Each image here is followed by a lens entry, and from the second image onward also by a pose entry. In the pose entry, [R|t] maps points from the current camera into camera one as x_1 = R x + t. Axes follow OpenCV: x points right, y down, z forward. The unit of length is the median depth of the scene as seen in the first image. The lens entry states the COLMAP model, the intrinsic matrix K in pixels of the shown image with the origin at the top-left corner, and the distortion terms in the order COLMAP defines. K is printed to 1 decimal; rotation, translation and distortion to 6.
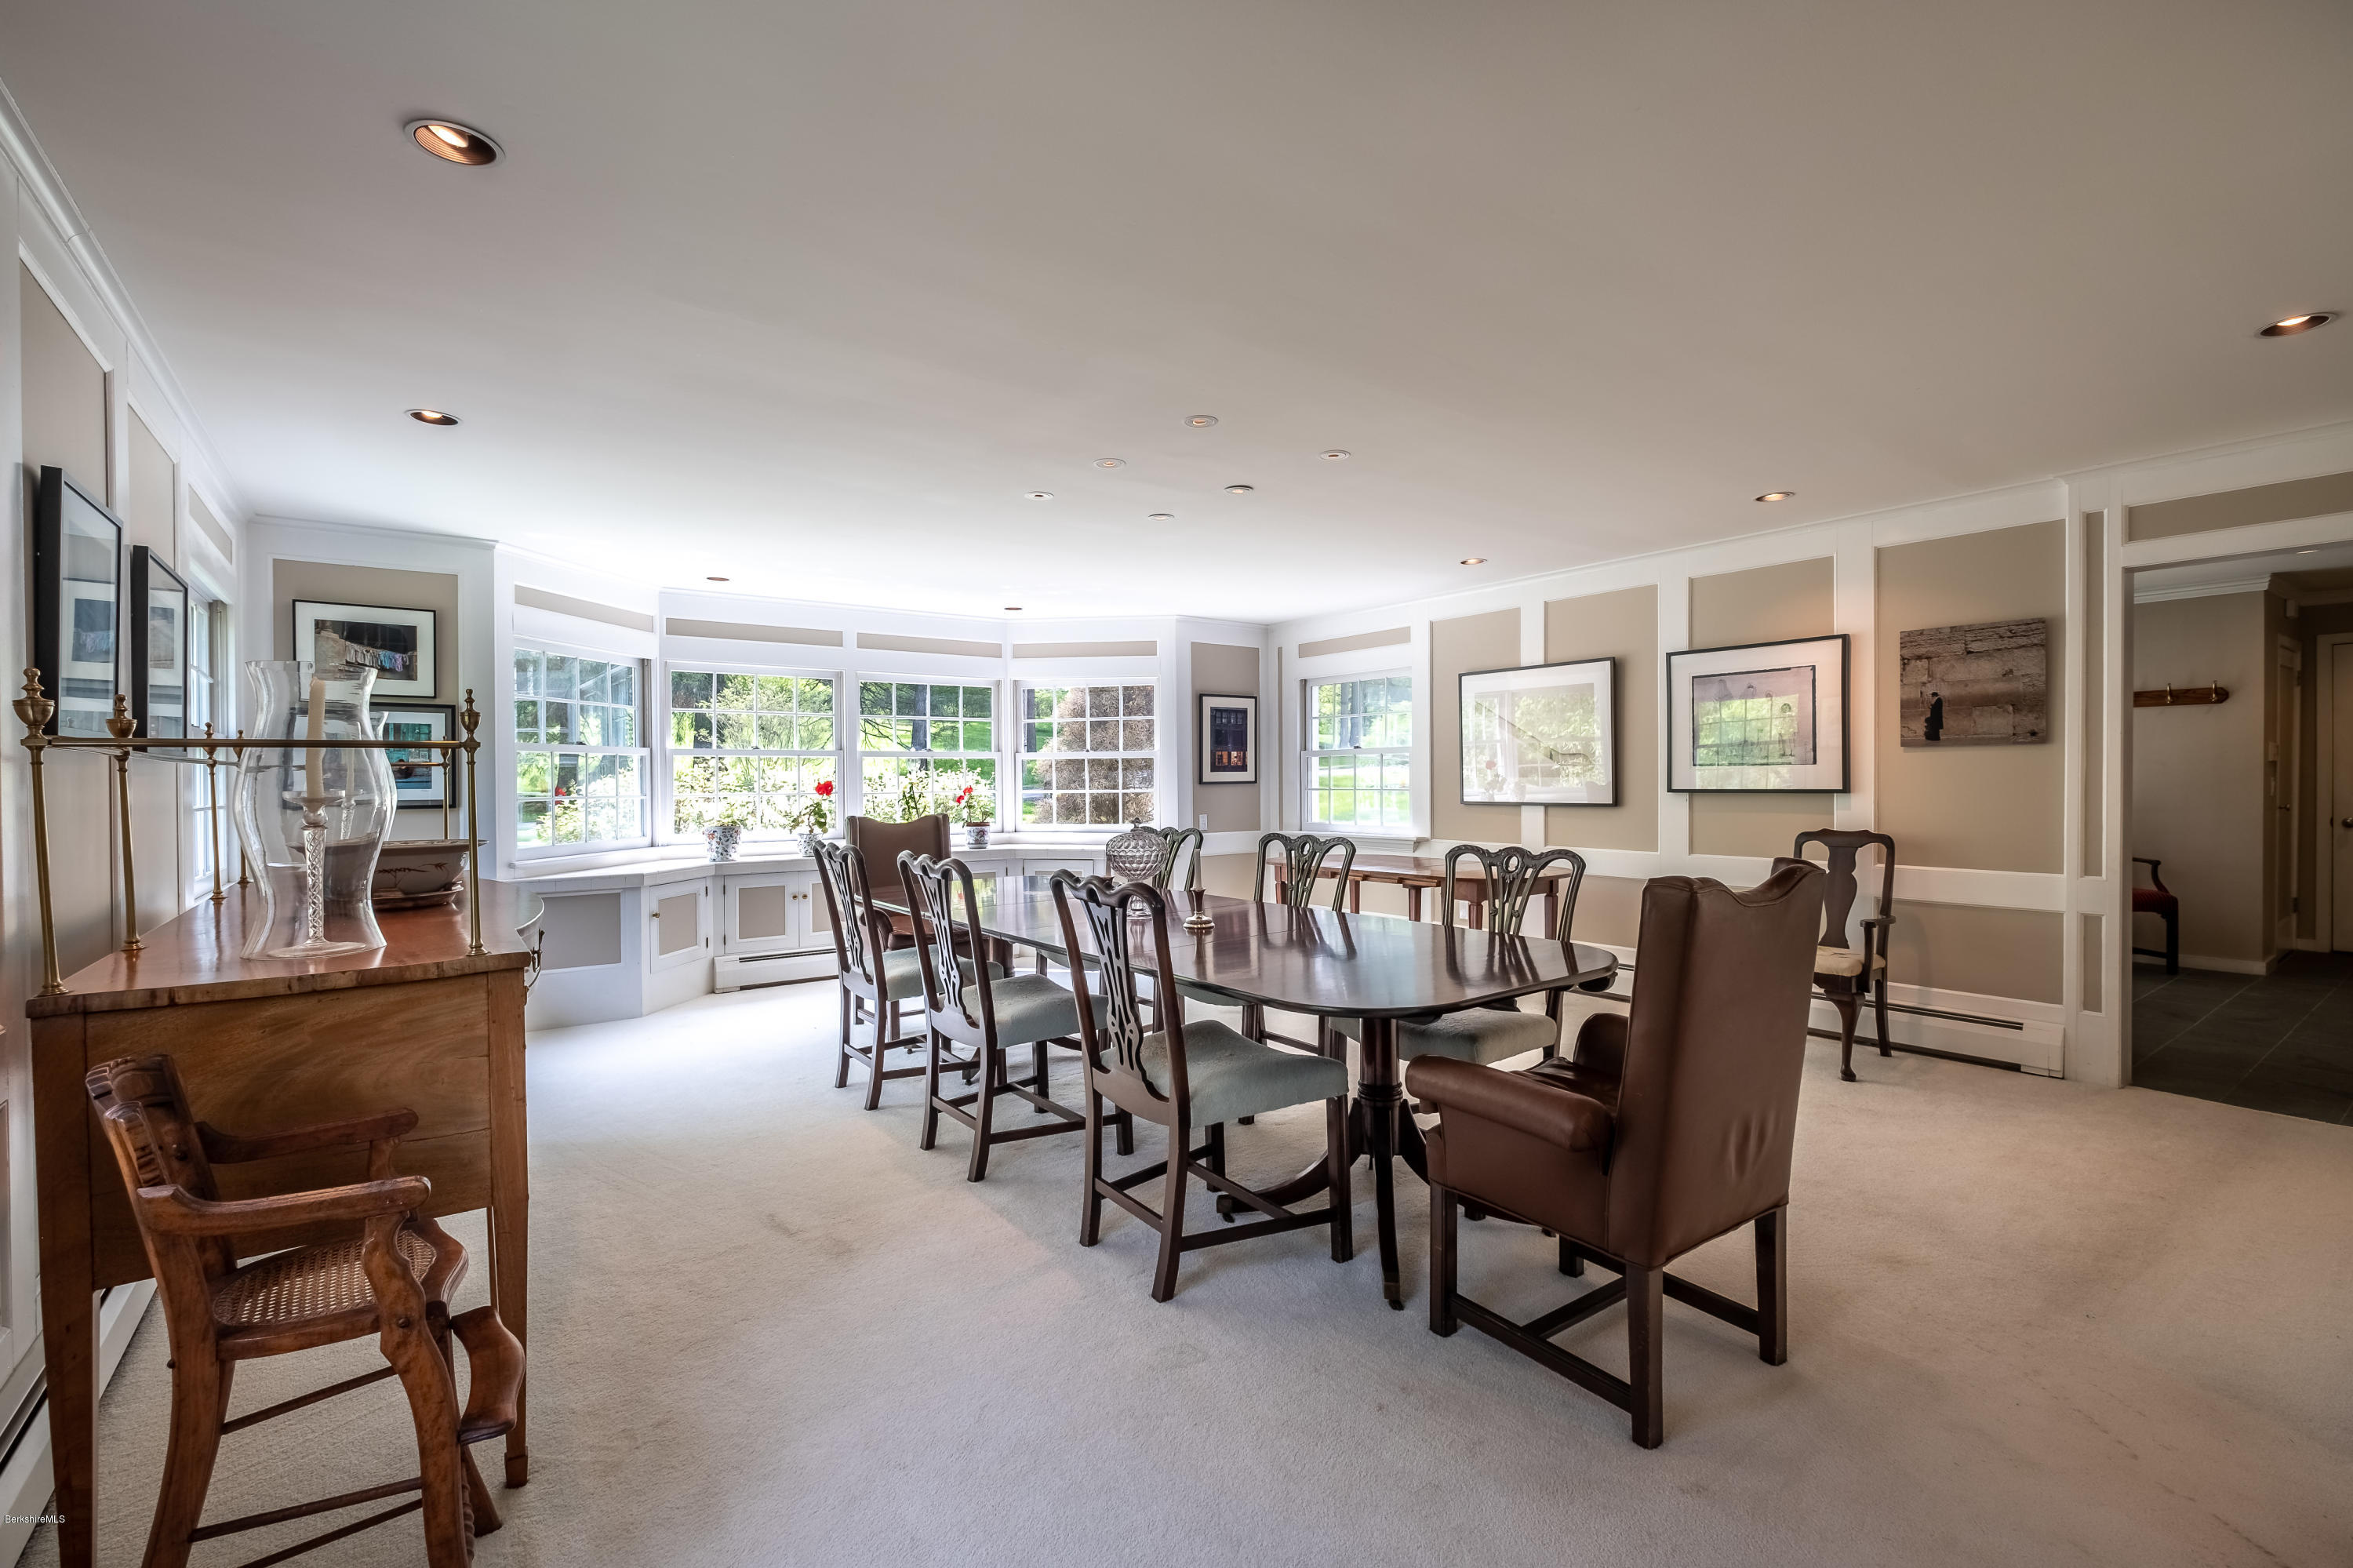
lens RADIAL K [[1039.1, 0, 1169.8], [0, 1039.1, 778.5], [0, 0, 1]] dist [-0.002913, -0.001163]
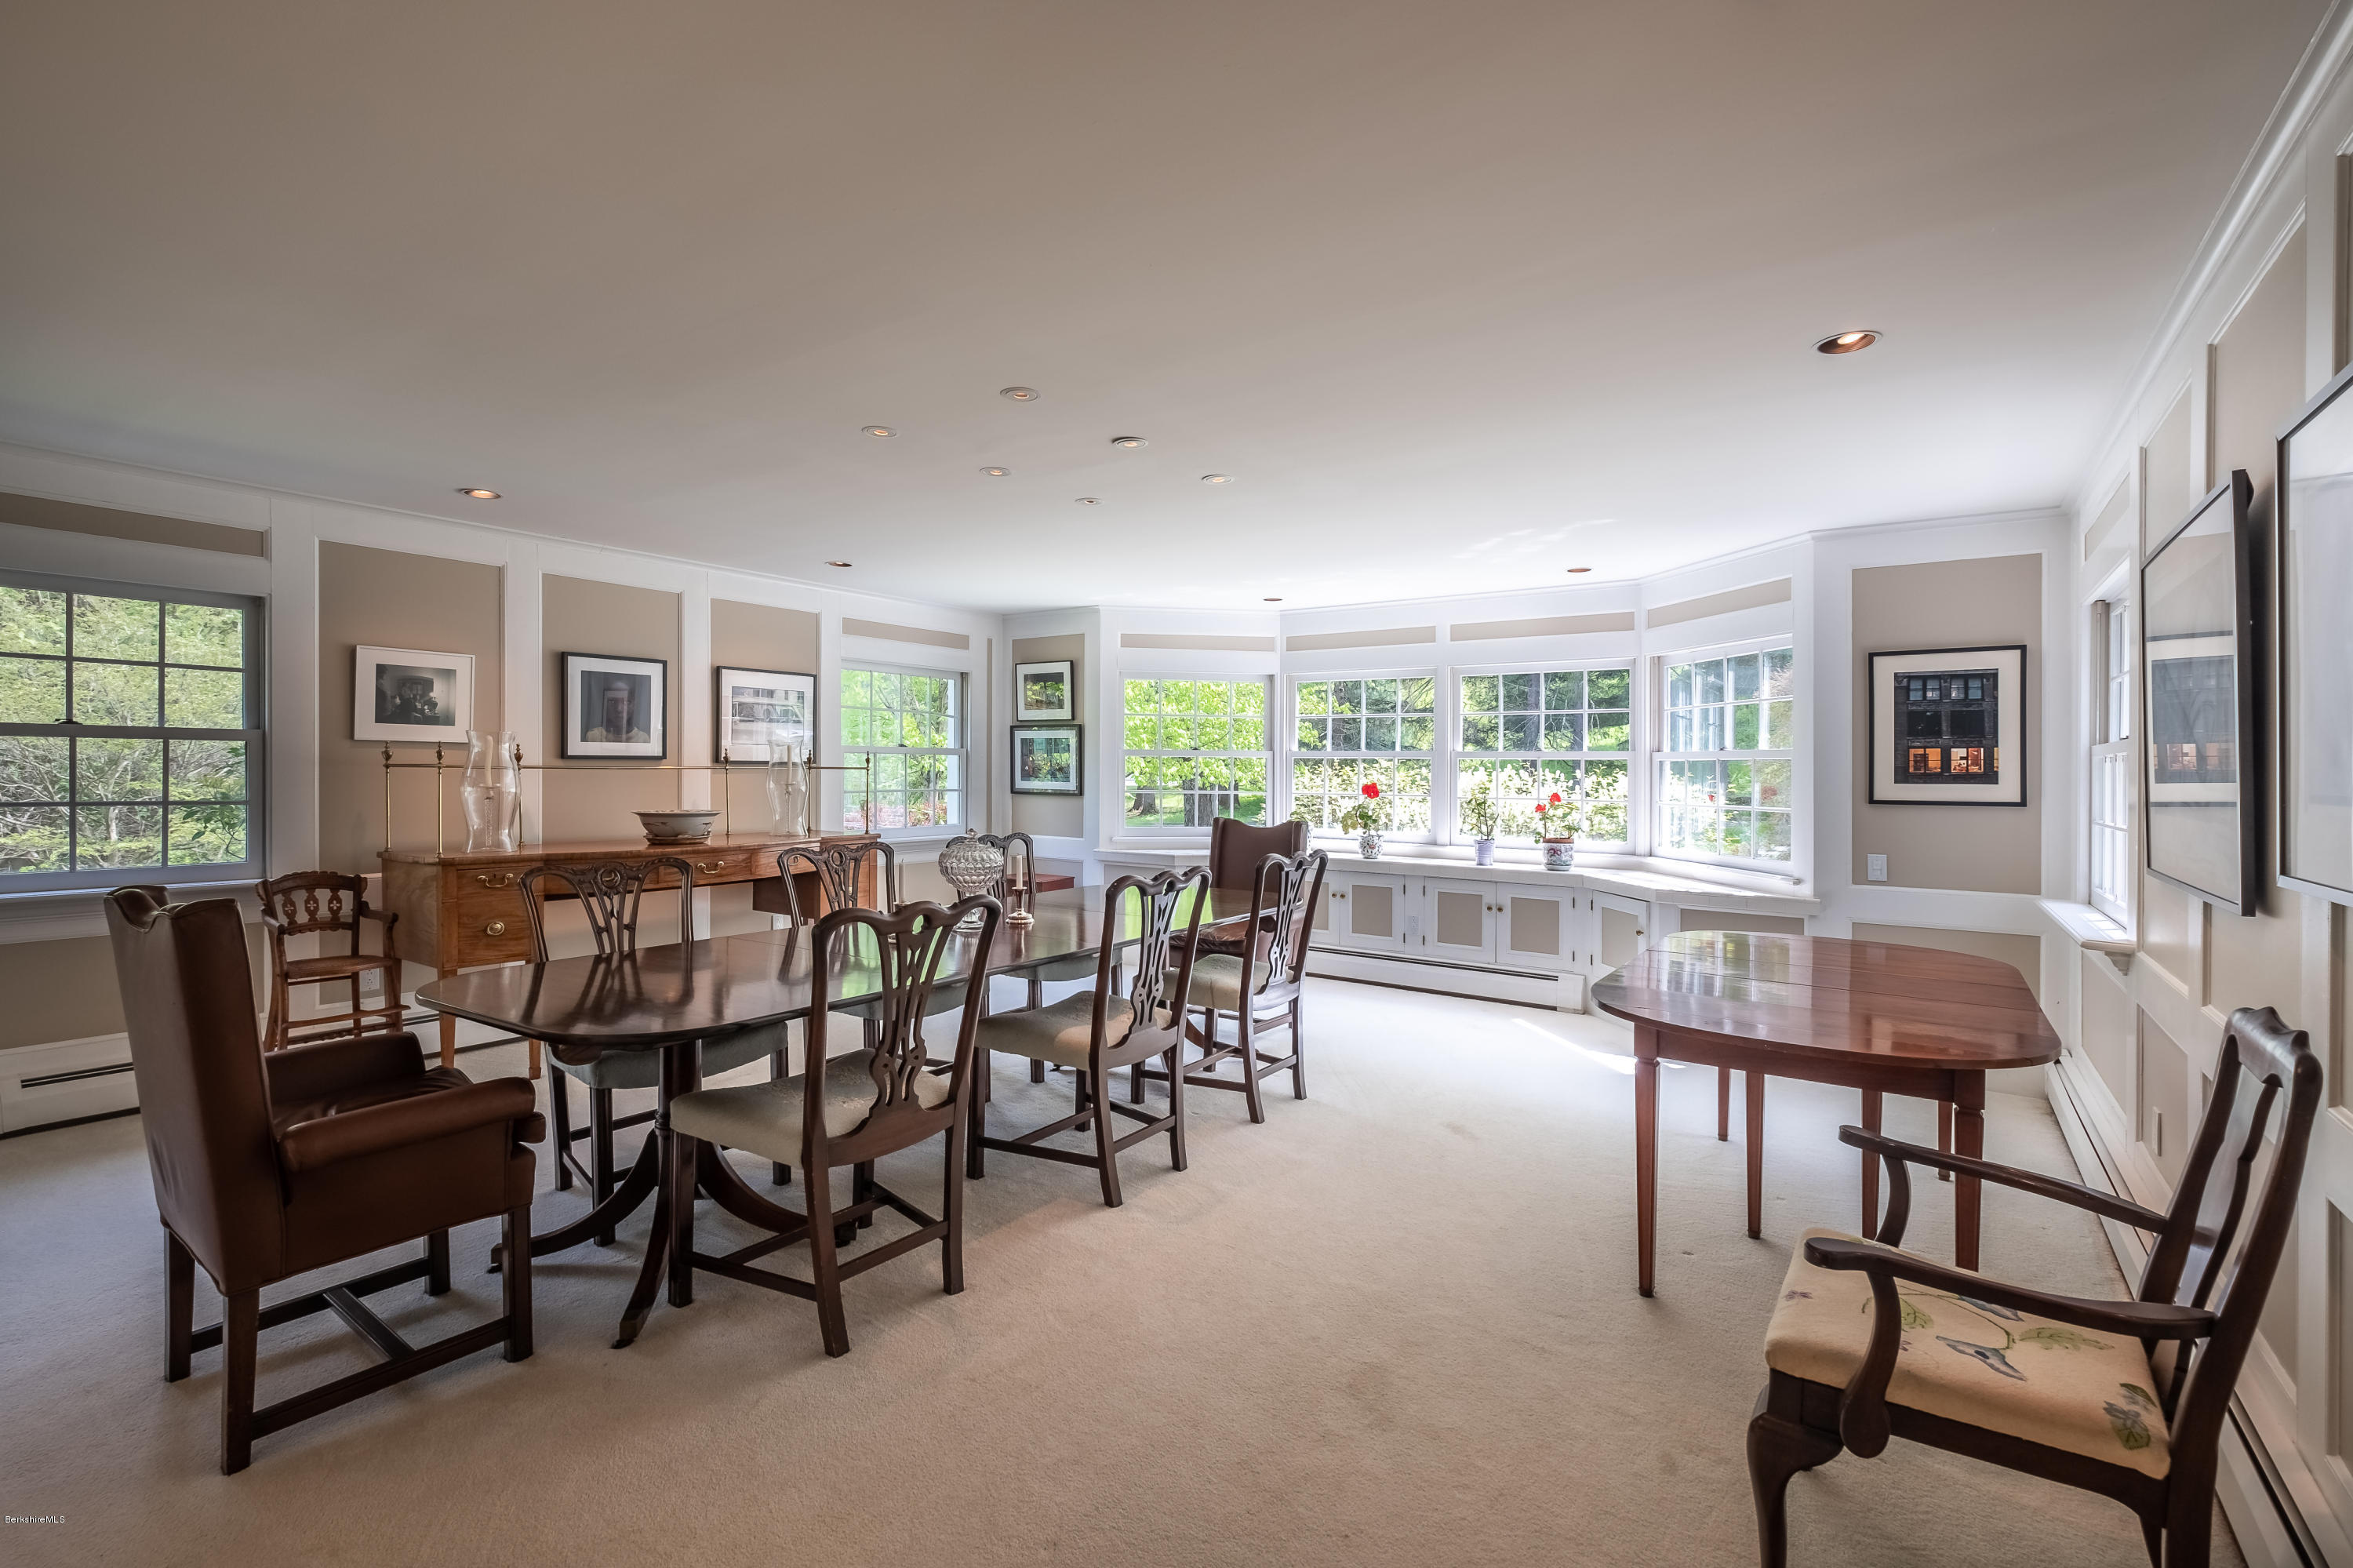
lens RADIAL K [[1039.1, 0, 1165.4], [0, 1039.1, 792.7], [0, 0, 1]] dist [-0.002913, -0.001163]
pose [[0.311338, 0.034019, -0.949690, 0.486125], [-0.012550, 0.999419, 0.031686, -0.015061], [0.950216, 0.002054, 0.311584, 0.440545]]
